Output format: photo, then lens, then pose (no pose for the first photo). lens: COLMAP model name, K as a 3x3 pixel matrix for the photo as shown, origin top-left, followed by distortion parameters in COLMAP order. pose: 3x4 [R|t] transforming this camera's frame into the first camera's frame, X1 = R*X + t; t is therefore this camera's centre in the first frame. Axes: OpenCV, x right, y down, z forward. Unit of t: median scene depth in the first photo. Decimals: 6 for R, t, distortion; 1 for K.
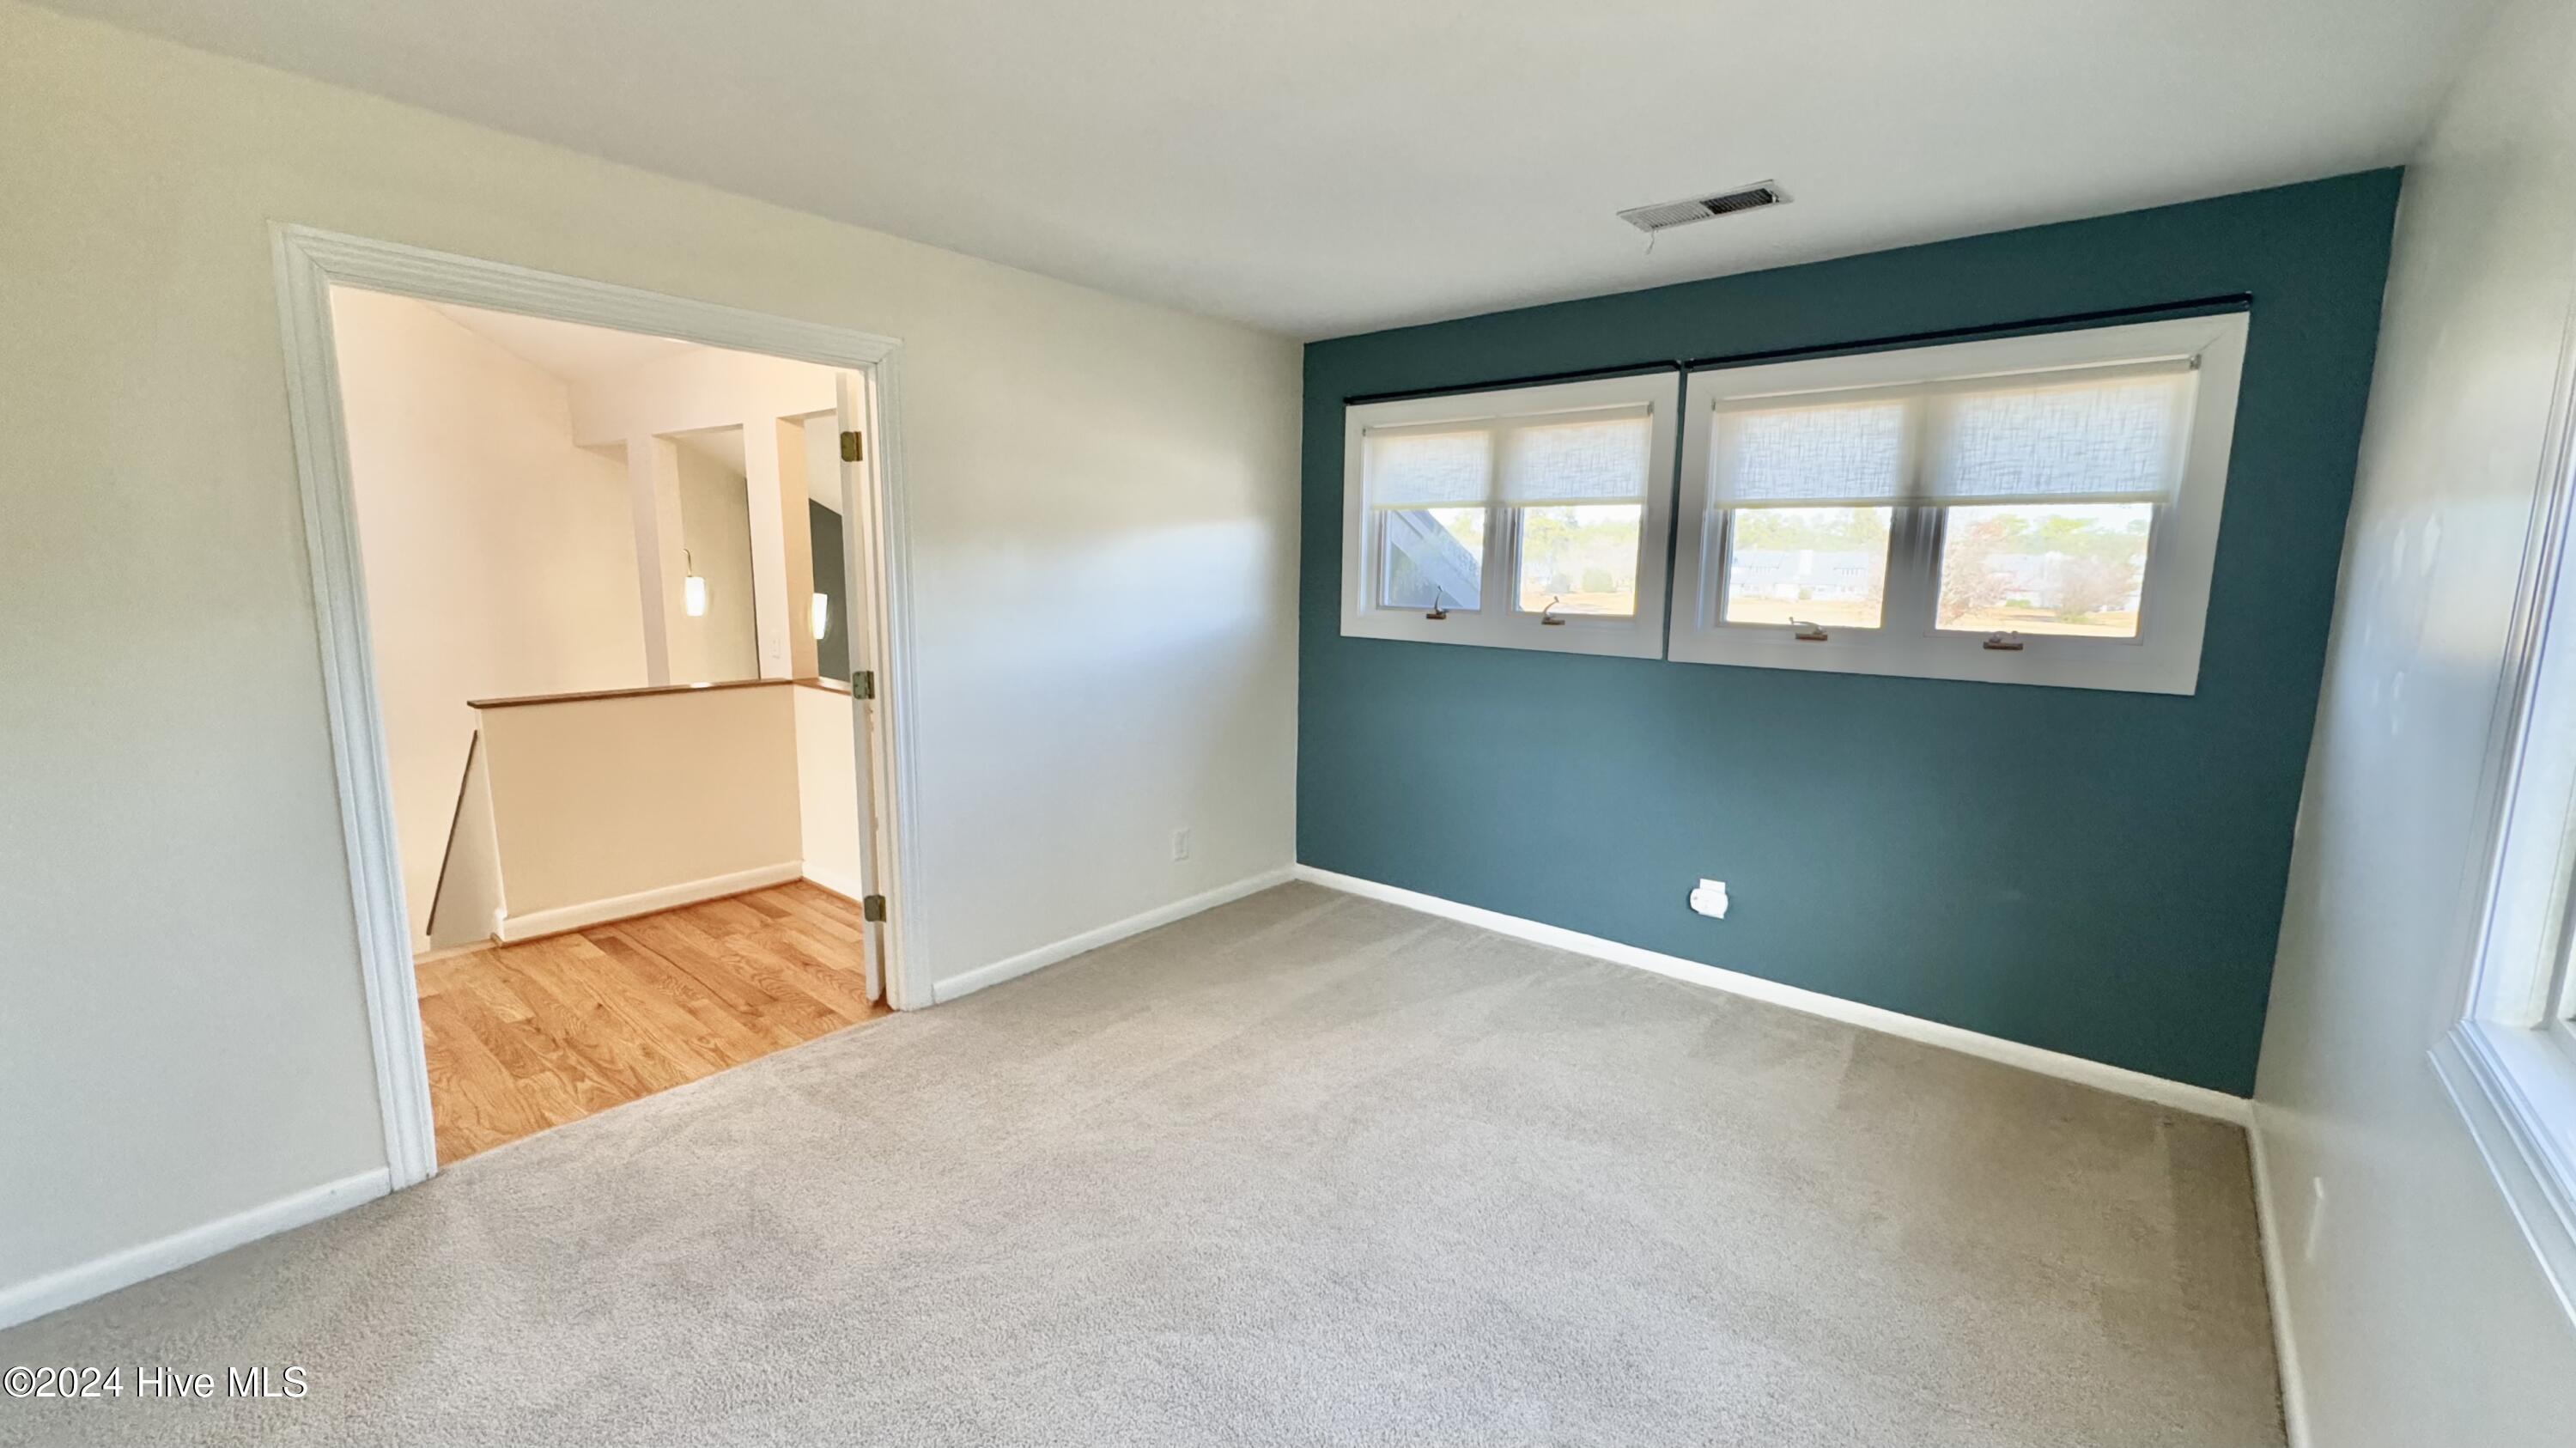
lens RADIAL K [[1029.3, 0, 1270.2], [0, 1029.3, 721.4], [0, 0, 1]] dist [-0.000091, -0.000961]
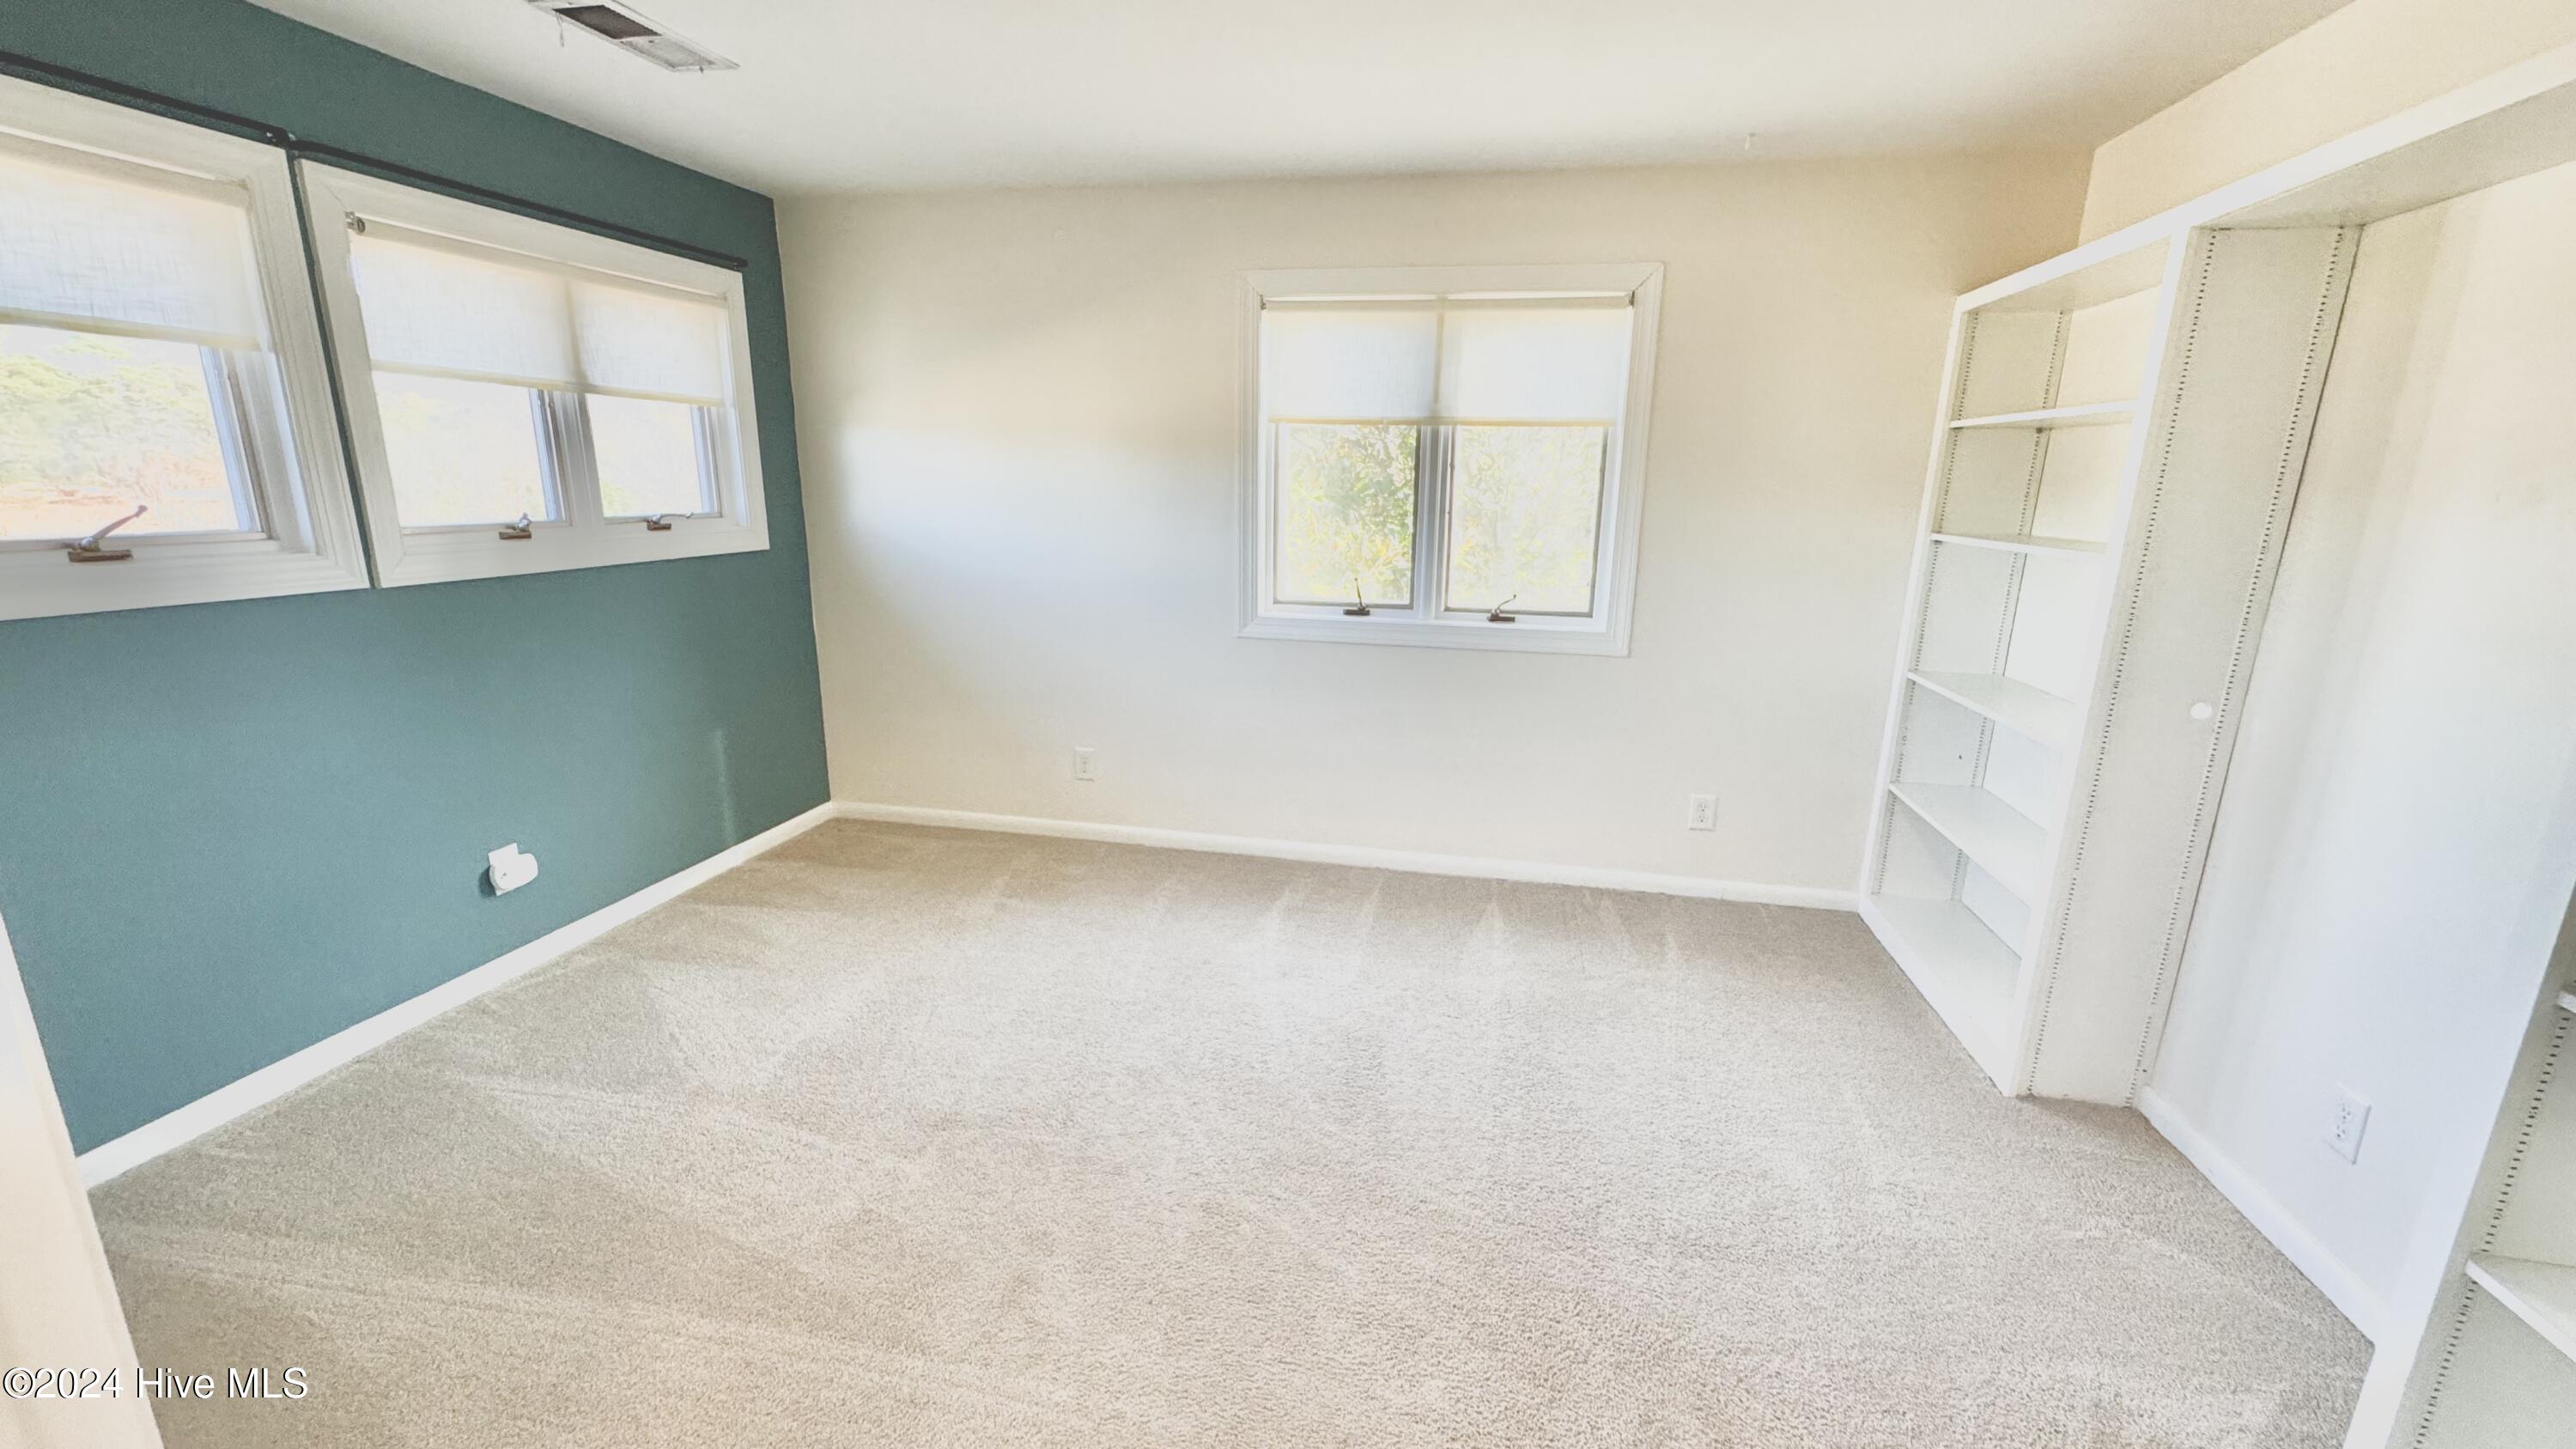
lens RADIAL K [[1029.3, 0, 1271.4], [0, 1029.3, 722.7], [0, 0, 1]] dist [-0.000091, -0.000961]
pose [[-0.463645, -0.223414, 0.857391, -0.583318], [0.120535, 0.942786, 0.310847, -0.130198], [-0.877784, 0.247468, -0.410189, 0.861677]]
